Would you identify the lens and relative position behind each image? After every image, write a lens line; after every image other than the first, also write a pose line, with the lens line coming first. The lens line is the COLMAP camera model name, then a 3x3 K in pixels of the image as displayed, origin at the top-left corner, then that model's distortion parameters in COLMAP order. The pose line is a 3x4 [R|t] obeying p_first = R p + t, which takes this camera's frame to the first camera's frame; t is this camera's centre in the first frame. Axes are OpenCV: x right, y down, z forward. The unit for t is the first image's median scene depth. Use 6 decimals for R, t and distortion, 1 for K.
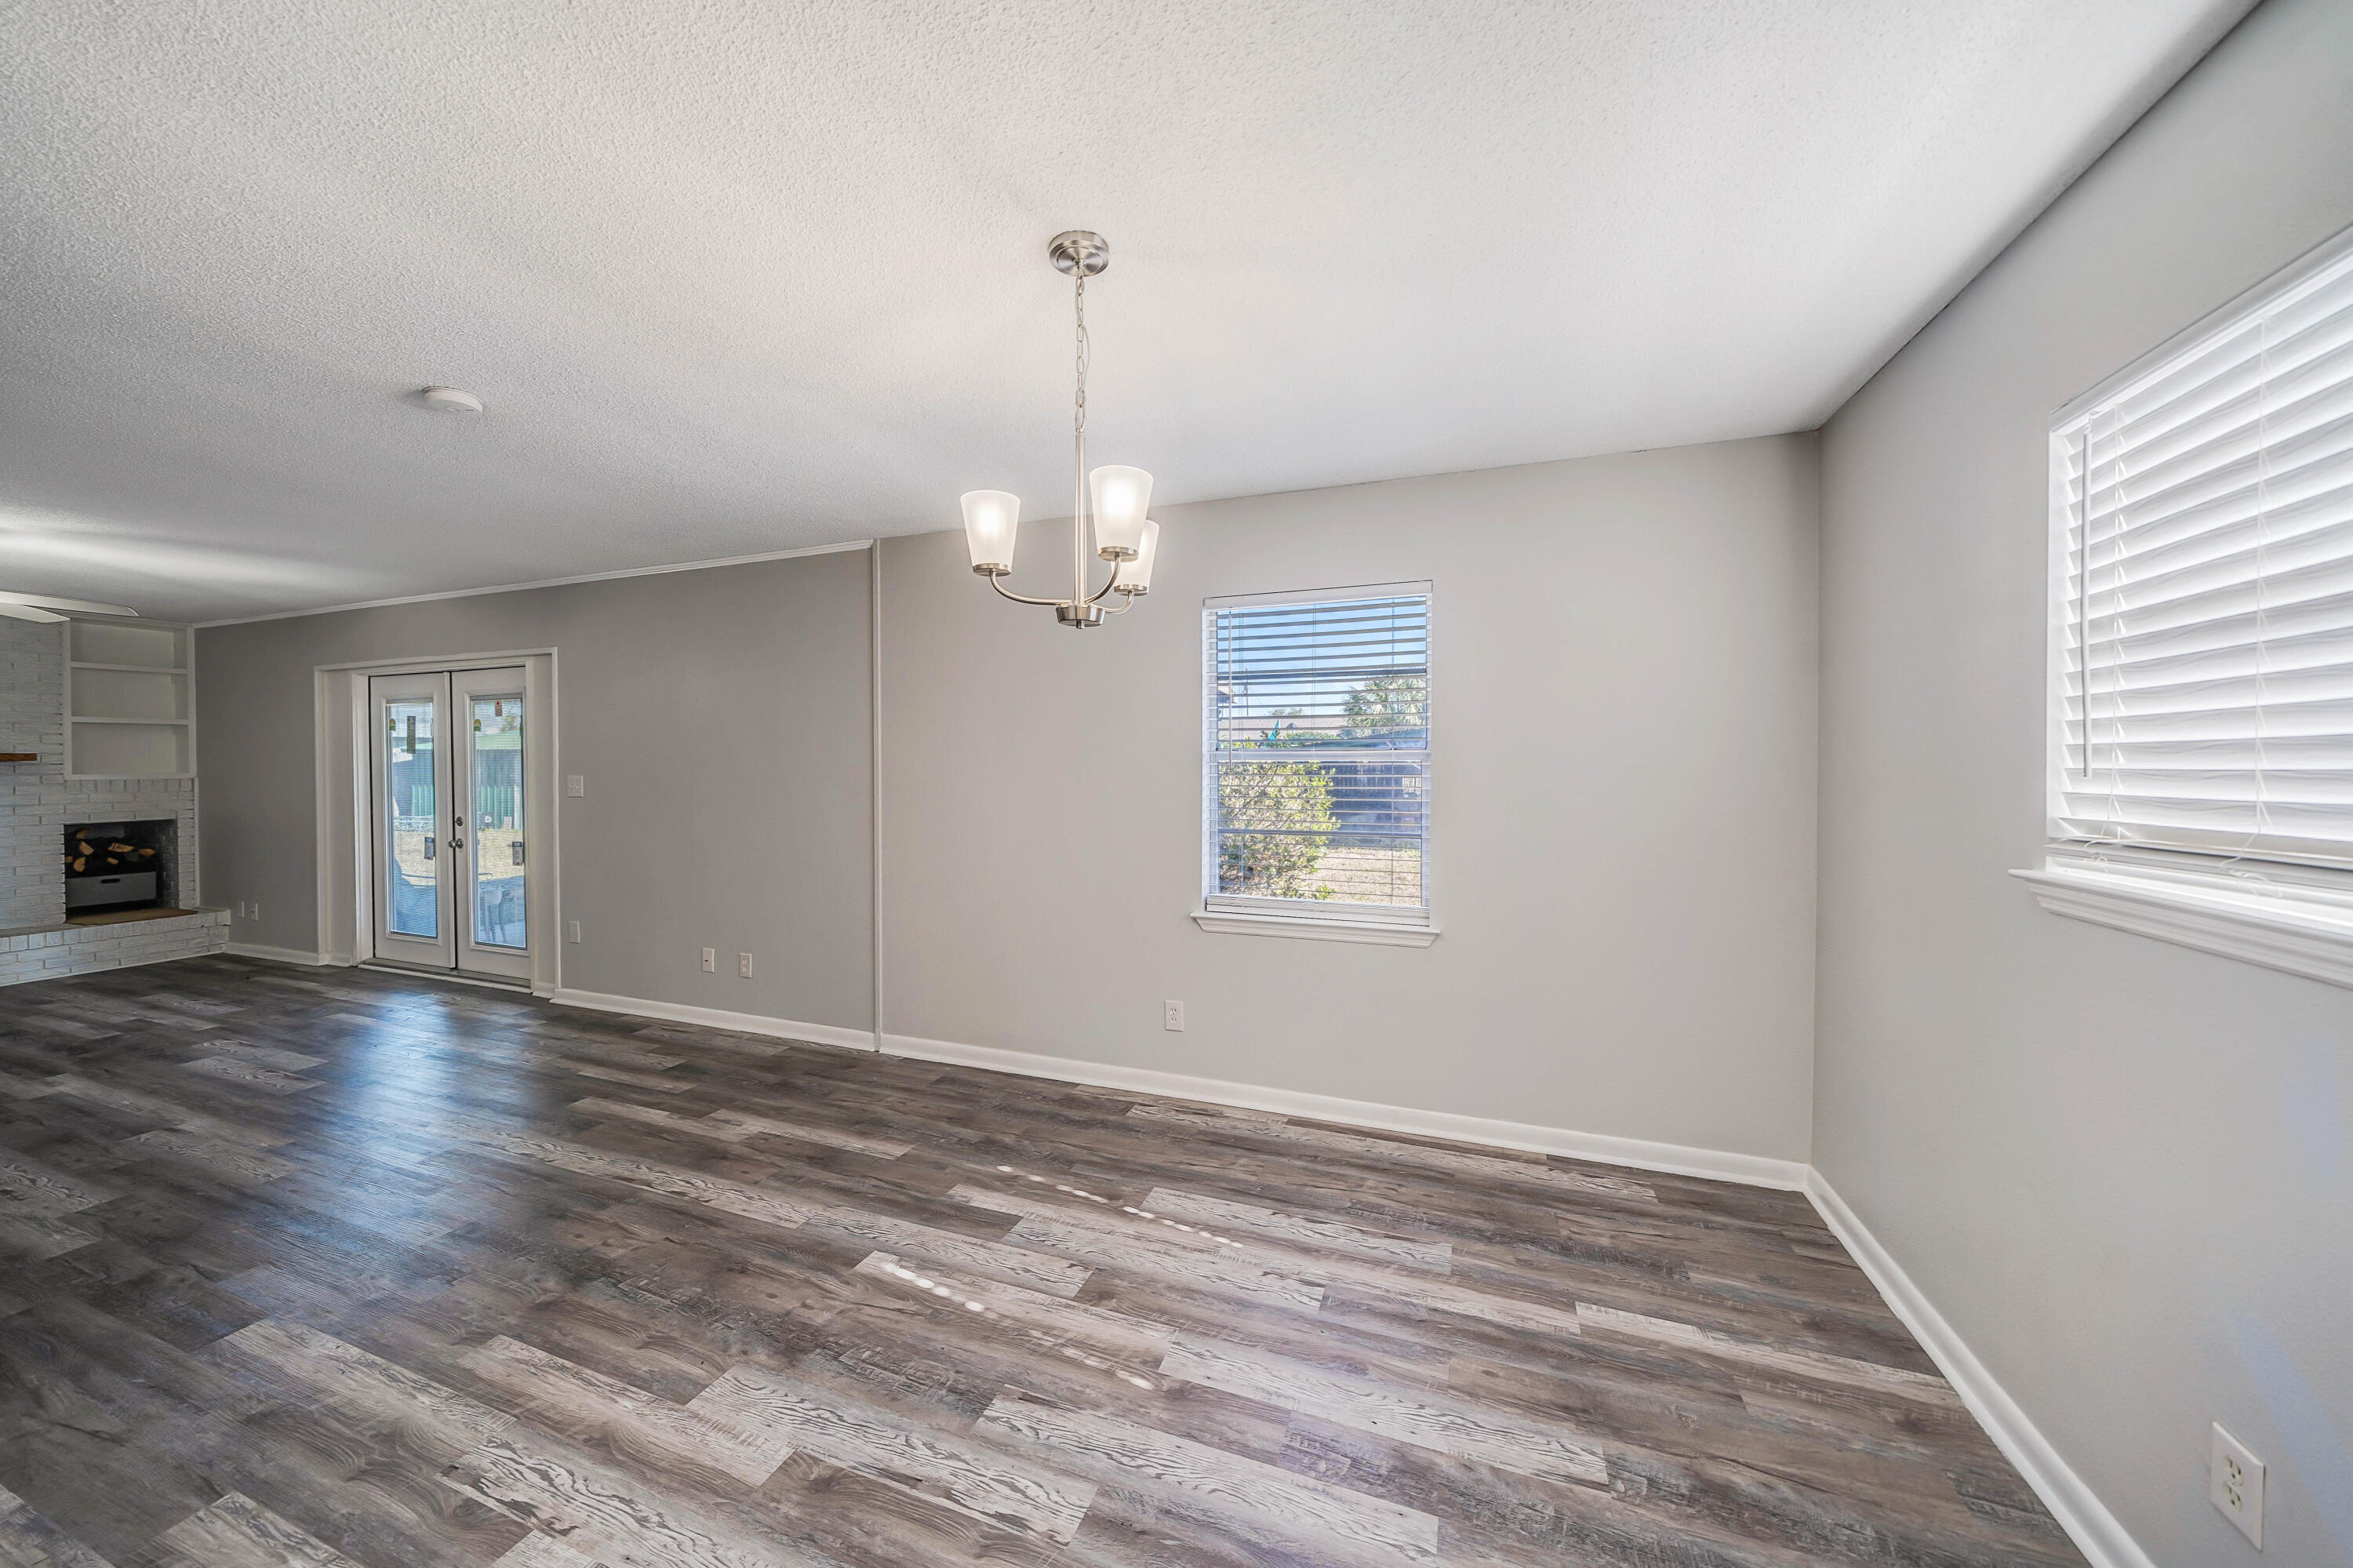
lens RADIAL K [[820.3, 0, 1157.1], [0, 820.3, 774.4], [0, 0, 1]] dist [-0.006489, 0.000252]
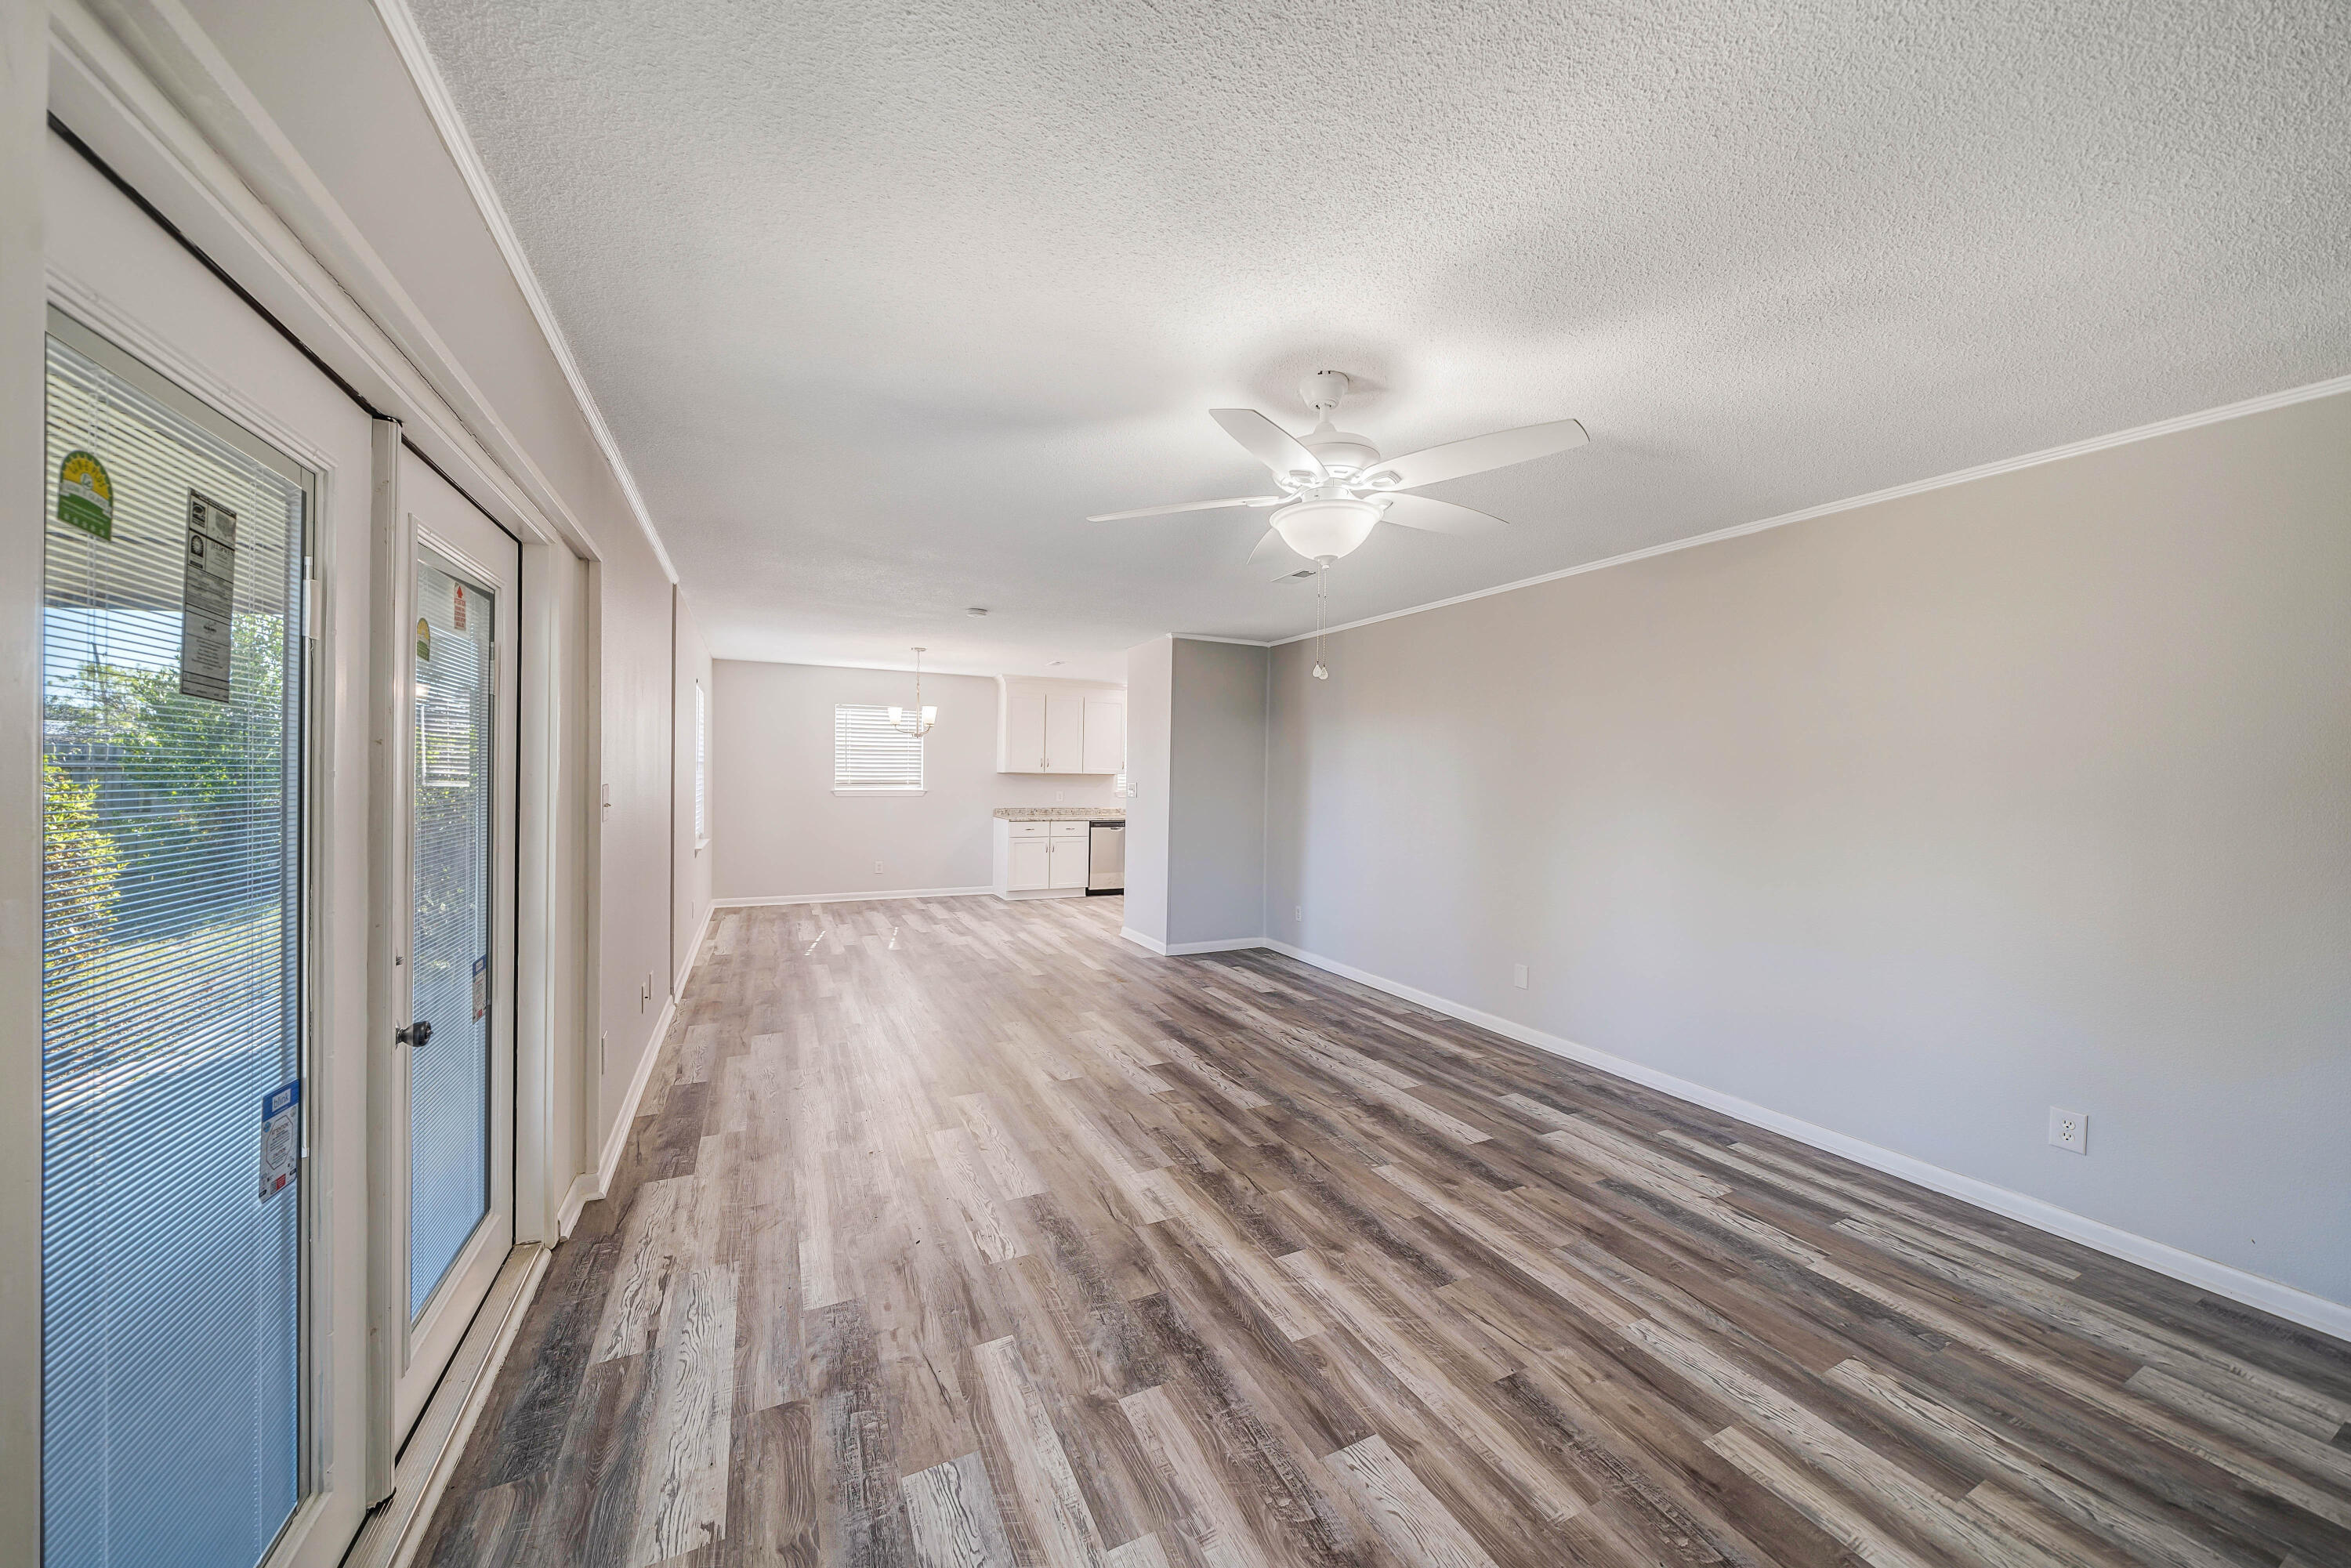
lens RADIAL K [[819.5, 0, 1183.0], [0, 819.5, 789.5], [0, 0, 1]] dist [-0.006489, 0.000252]
pose [[-0.735936, -0.025368, 0.676576, -3.129730], [-0.009995, 0.999596, 0.026607, -0.034710], [-0.676977, 0.012818, -0.735892, 2.540811]]
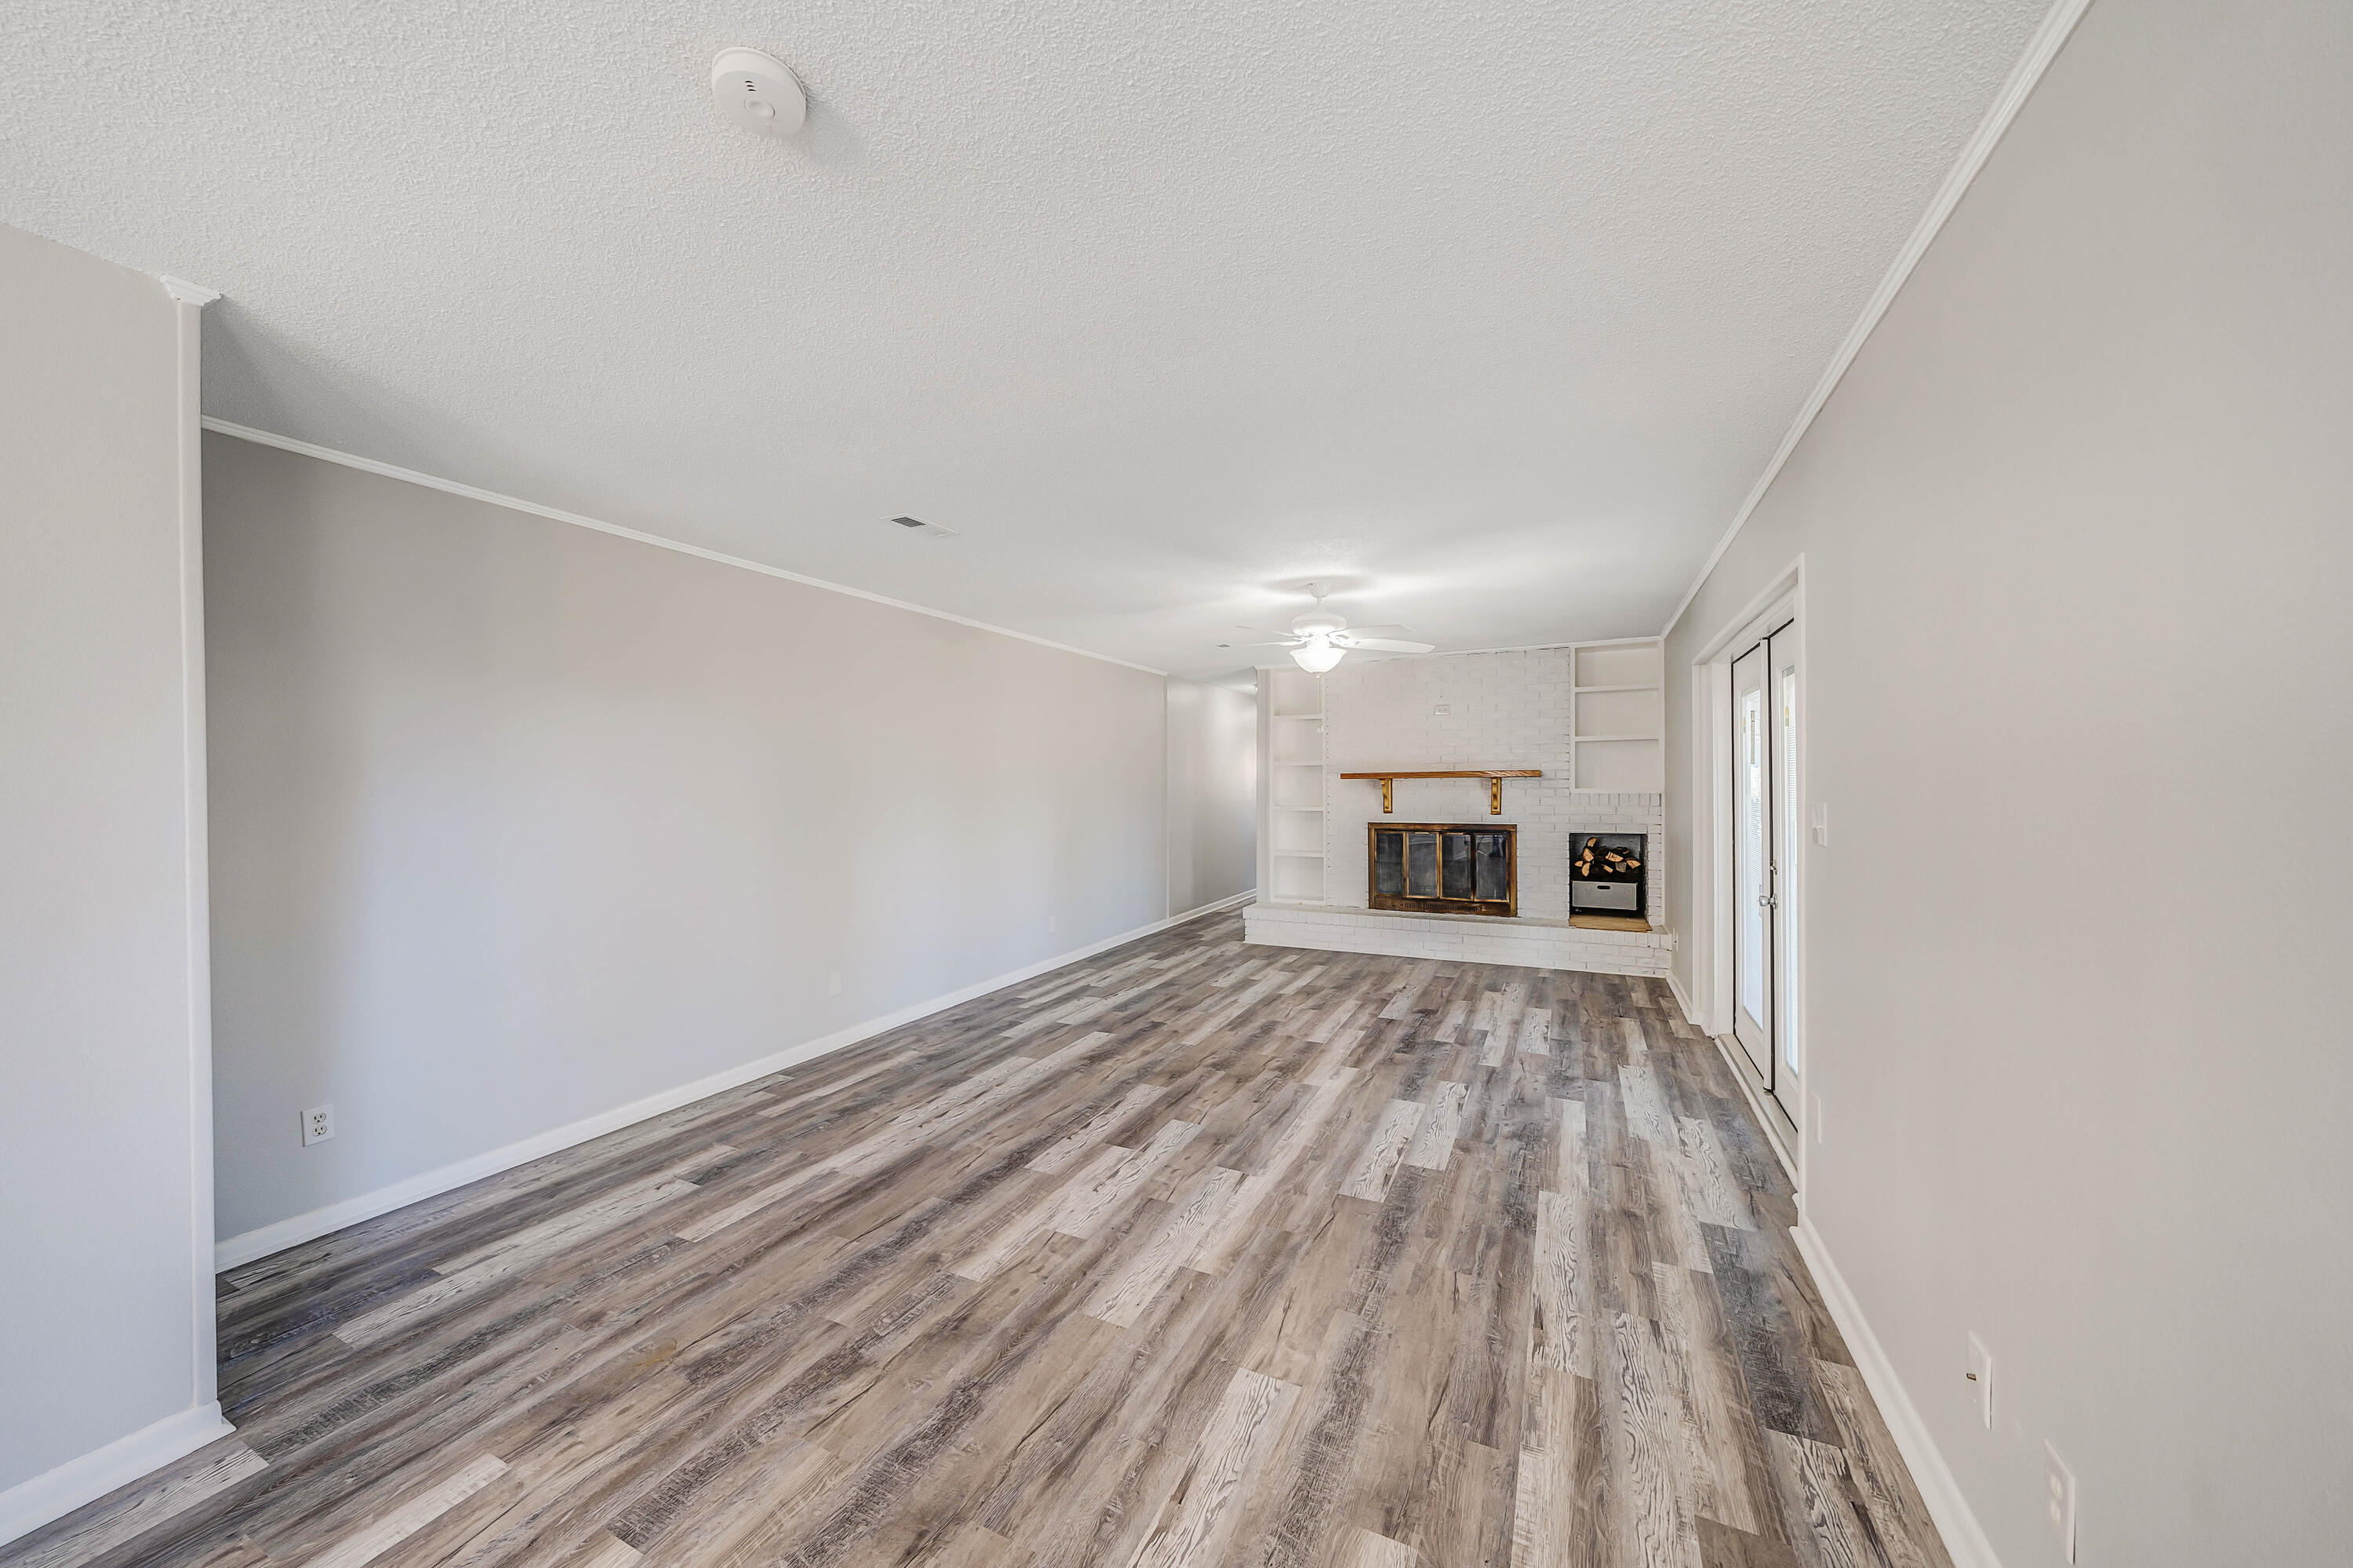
lens RADIAL K [[820.3, 0, 1166.8], [0, 820.3, 788.4], [0, 0, 1]] dist [-0.006489, 0.000252]
pose [[-0.100628, 0.007424, -0.994896, -0.405377], [-0.003424, 0.999964, 0.007808, -0.019078], [0.994918, 0.004193, -0.100598, 1.453169]]
